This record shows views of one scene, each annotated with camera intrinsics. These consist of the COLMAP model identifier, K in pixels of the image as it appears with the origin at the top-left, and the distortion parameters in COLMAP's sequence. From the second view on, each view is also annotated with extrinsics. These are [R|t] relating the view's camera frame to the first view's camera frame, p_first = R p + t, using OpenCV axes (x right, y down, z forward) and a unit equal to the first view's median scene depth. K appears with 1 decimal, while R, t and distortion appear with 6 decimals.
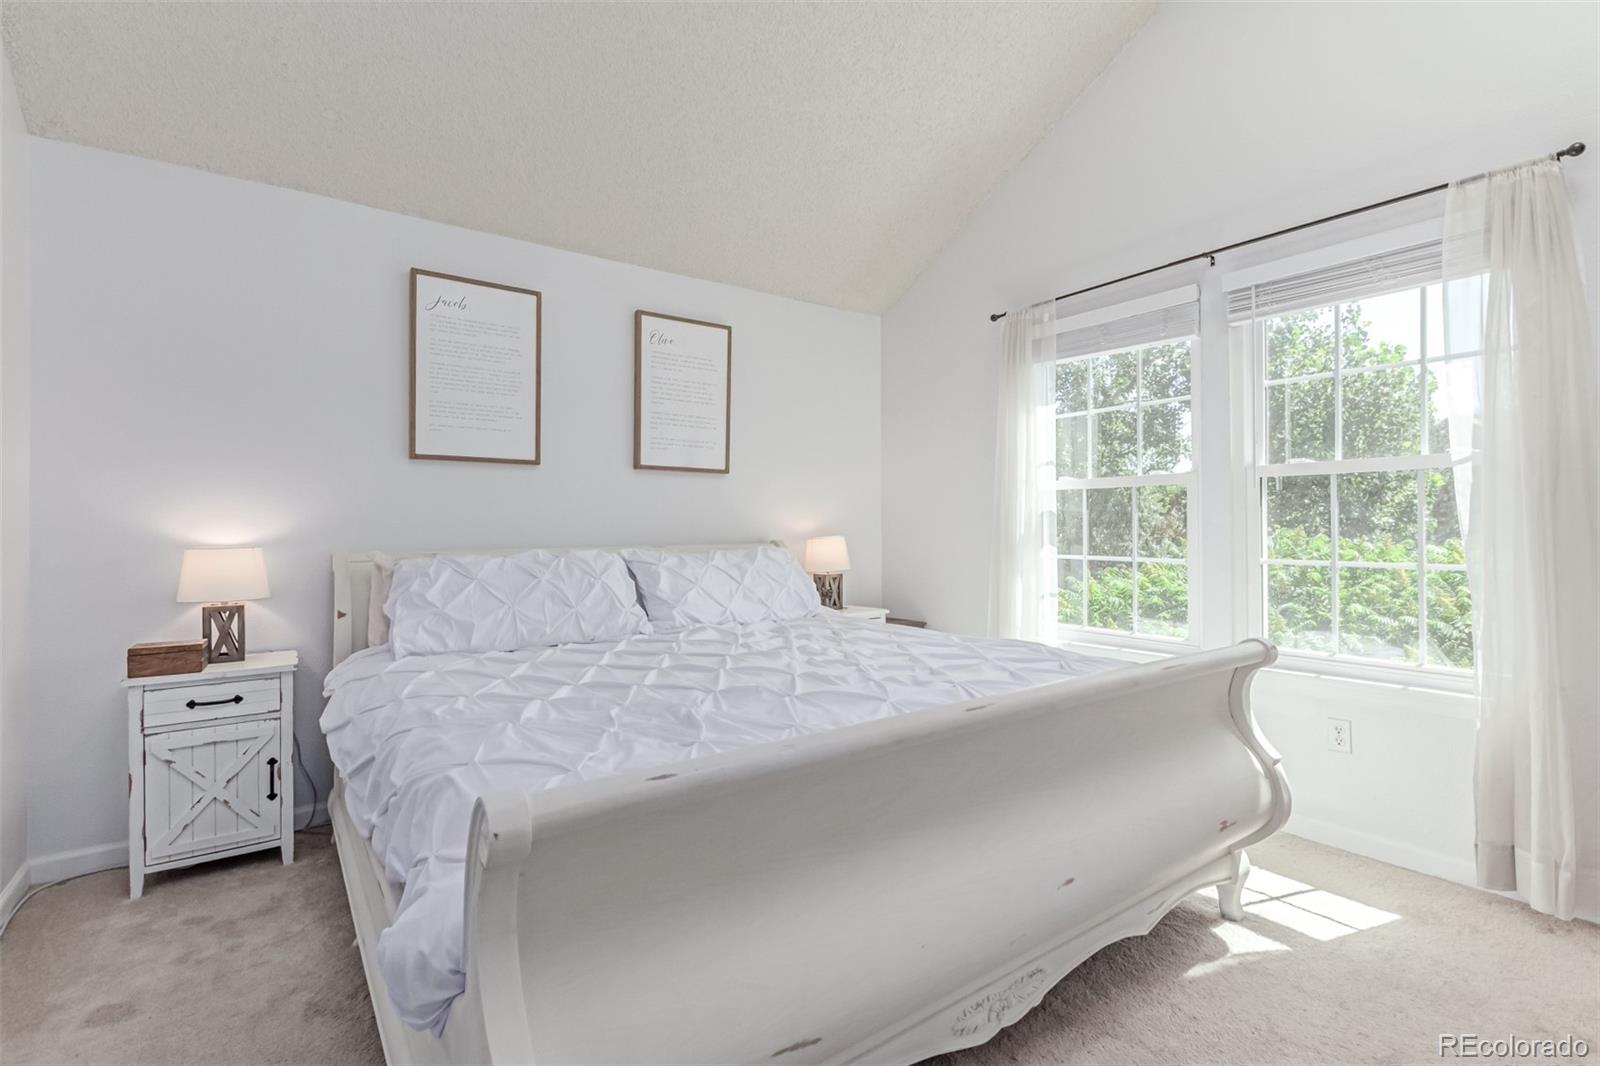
lens RADIAL K [[732.5, 0, 829.5], [0, 732.5, 512.5], [0, 0, 1]] dist [0.002436, -0.002619]
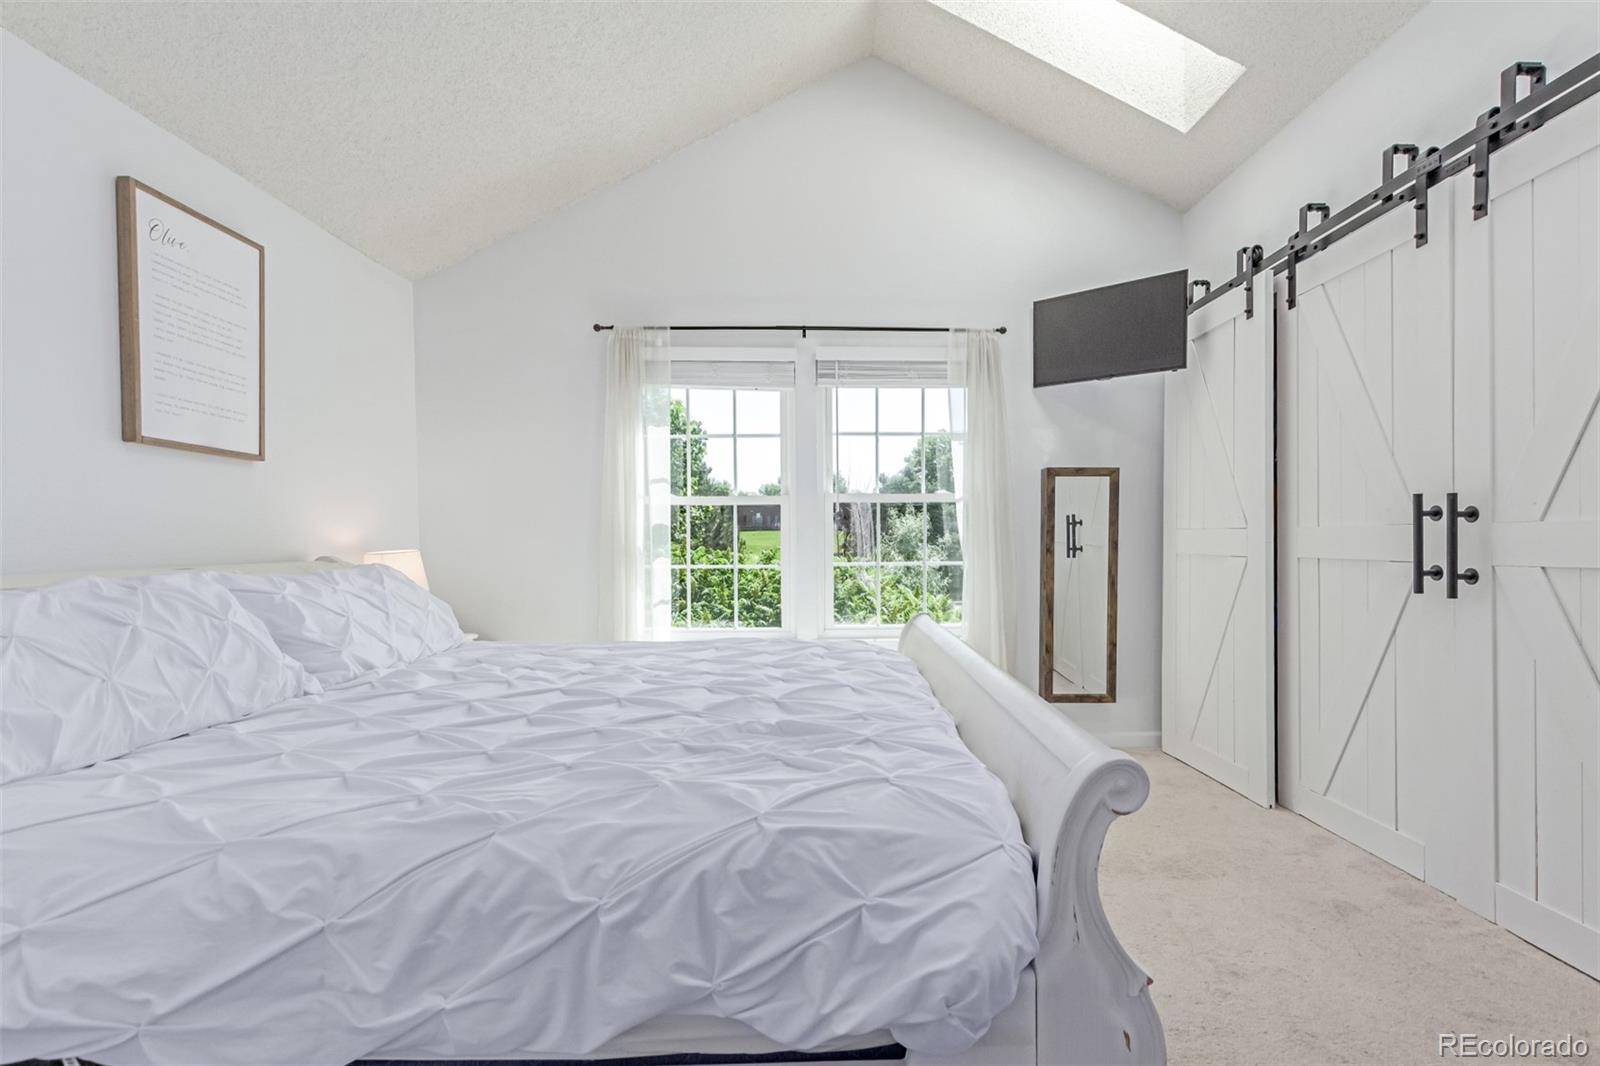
lens RADIAL K [[745.3, 0, 804.7], [0, 745.3, 543.4], [0, 0, 1]] dist [0.012686, -0.000129]
pose [[0.579726, -0.002353, 0.814808, -0.476884], [-0.014772, 0.999801, 0.013397, 0.008475], [-0.814677, -0.019803, 0.579576, 0.196782]]
